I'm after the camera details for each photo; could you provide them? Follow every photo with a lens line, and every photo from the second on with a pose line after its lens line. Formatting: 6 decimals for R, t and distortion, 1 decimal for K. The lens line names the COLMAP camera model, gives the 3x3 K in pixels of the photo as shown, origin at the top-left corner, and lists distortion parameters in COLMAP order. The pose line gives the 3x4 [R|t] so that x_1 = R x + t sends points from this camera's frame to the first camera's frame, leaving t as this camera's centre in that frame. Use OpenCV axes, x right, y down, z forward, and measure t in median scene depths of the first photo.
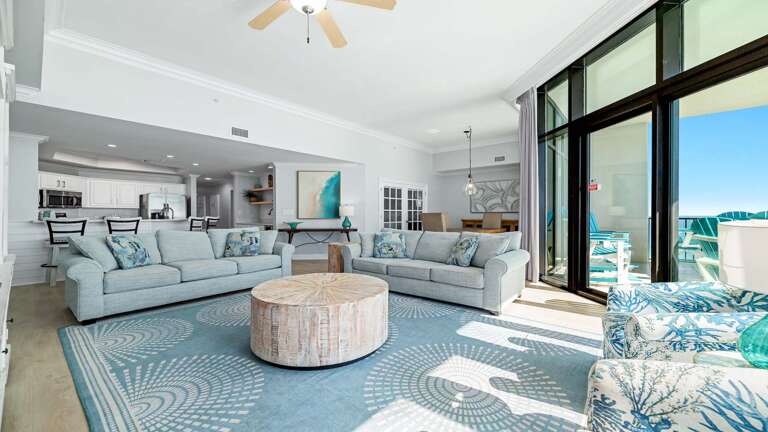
lens RADIAL K [[302.1, 0, 385.7], [0, 302.1, 196.0], [0, 0, 1]] dist [0.000182, 0.000030]
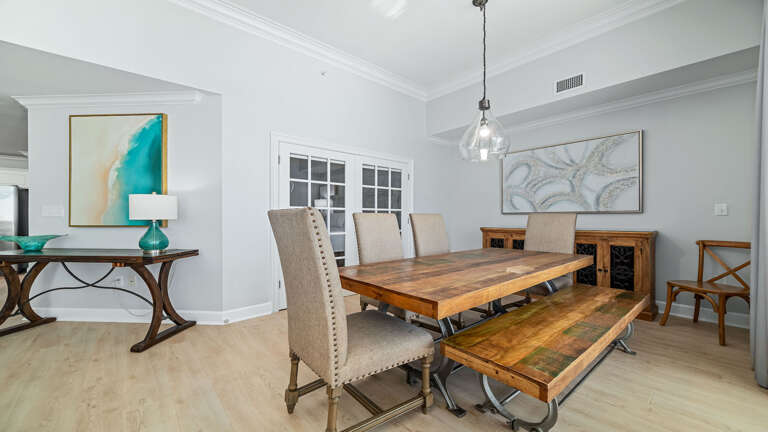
lens RADIAL K [[288.9, 0, 387.3], [0, 288.9, 217.6], [0, 0, 1]] dist [-0.000298, 0.000147]
pose [[0.987613, -0.000344, -0.156912, 0.220644], [0.008772, 0.998555, 0.053022, 0.044286], [0.156667, -0.053742, 0.986188, 0.648787]]
